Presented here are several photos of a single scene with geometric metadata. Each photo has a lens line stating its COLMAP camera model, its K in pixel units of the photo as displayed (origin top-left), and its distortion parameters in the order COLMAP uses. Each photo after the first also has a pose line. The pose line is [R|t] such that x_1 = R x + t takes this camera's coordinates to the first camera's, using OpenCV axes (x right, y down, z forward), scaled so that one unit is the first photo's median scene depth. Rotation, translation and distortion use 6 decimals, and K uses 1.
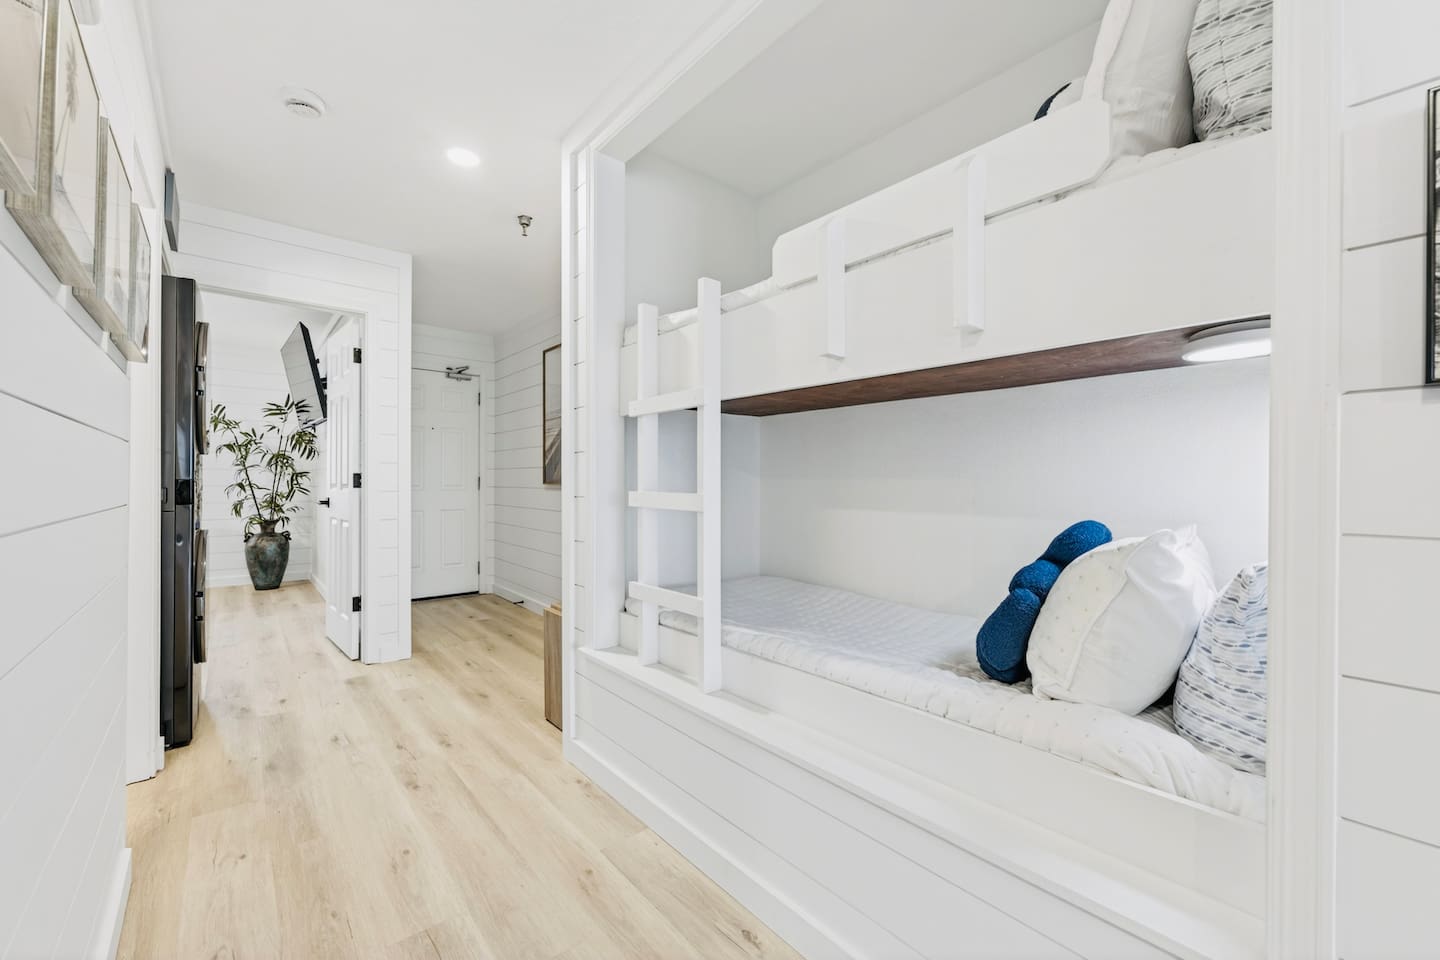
lens RADIAL K [[572.7, 0, 720.0], [0, 572.7, 480.0], [0, 0, 1]] dist [0.000897, 0.000101]
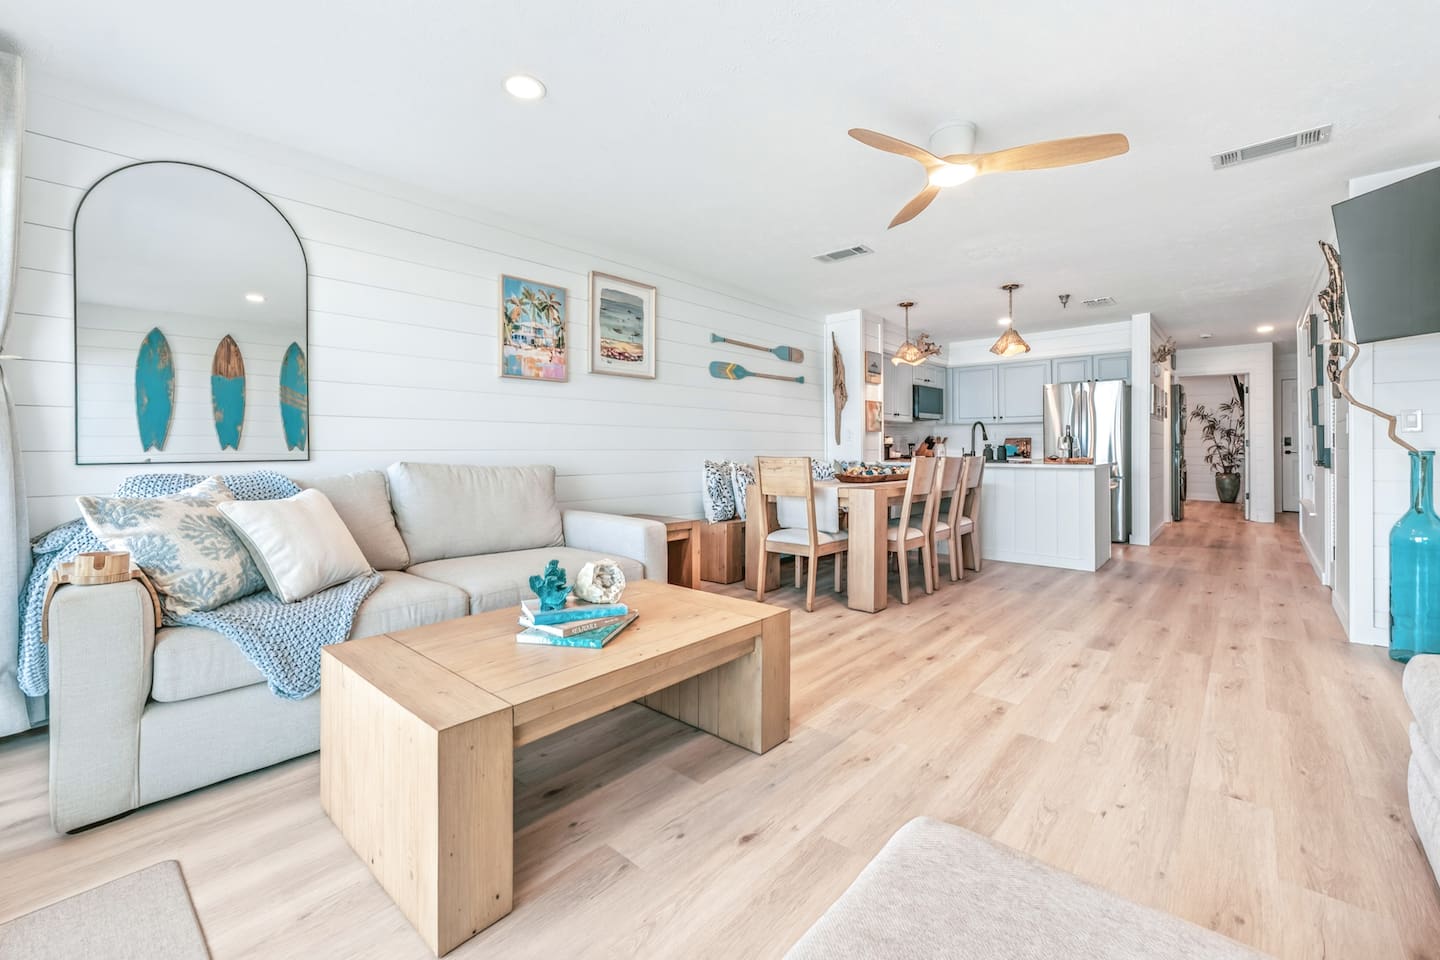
lens RADIAL K [[599.6, 0, 718.3], [0, 599.6, 447.6], [0, 0, 1]] dist [0.000850, 0.000151]
pose [[0.137355, -0.000393, -0.990522, 1.004926], [0.005147, 0.999987, 0.000317, 0.003616], [0.990509, -0.005142, 0.137355, -0.990889]]
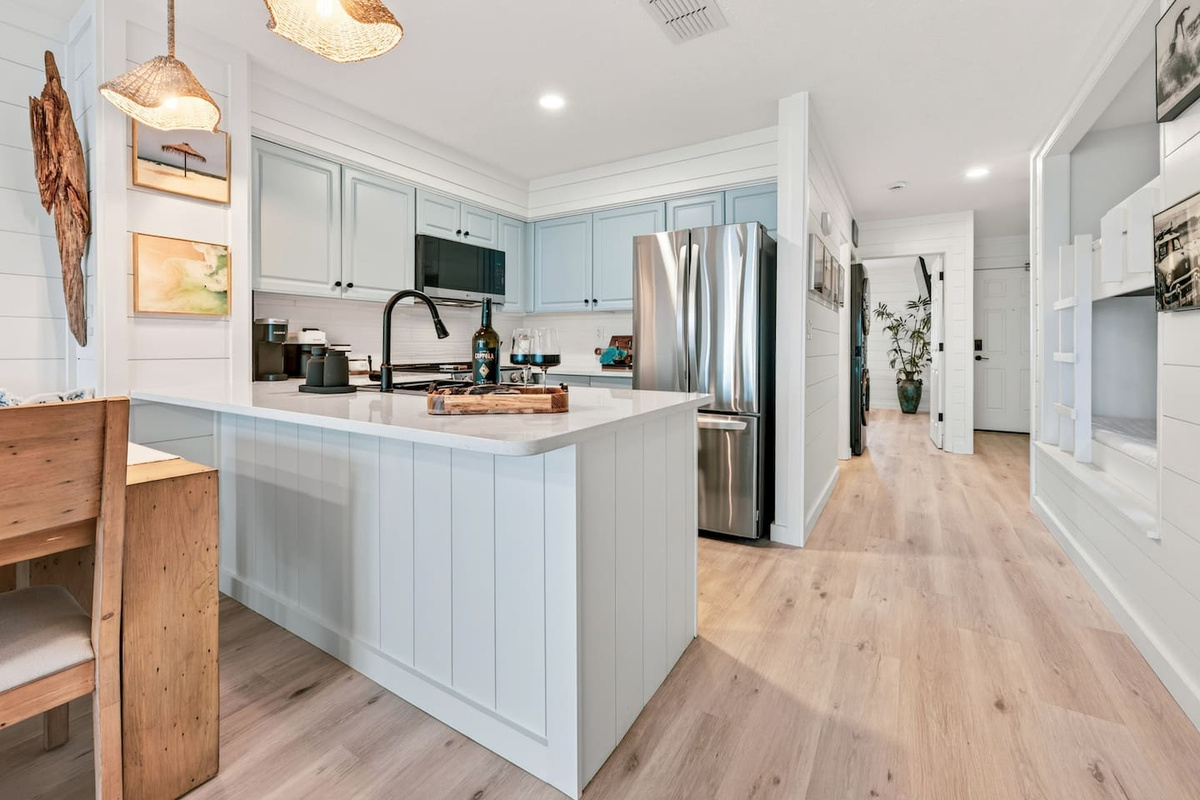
lens RADIAL K [[495.8, 0, 605.0], [0, 495.8, 348.6], [0, 0, 1]] dist [-0.001669, 0.000052]
pose [[0.307039, 0.002233, -0.951694, 0.333046], [-0.001082, 0.999997, 0.001997, 0.002677], [0.951696, 0.000417, 0.307041, -0.301664]]
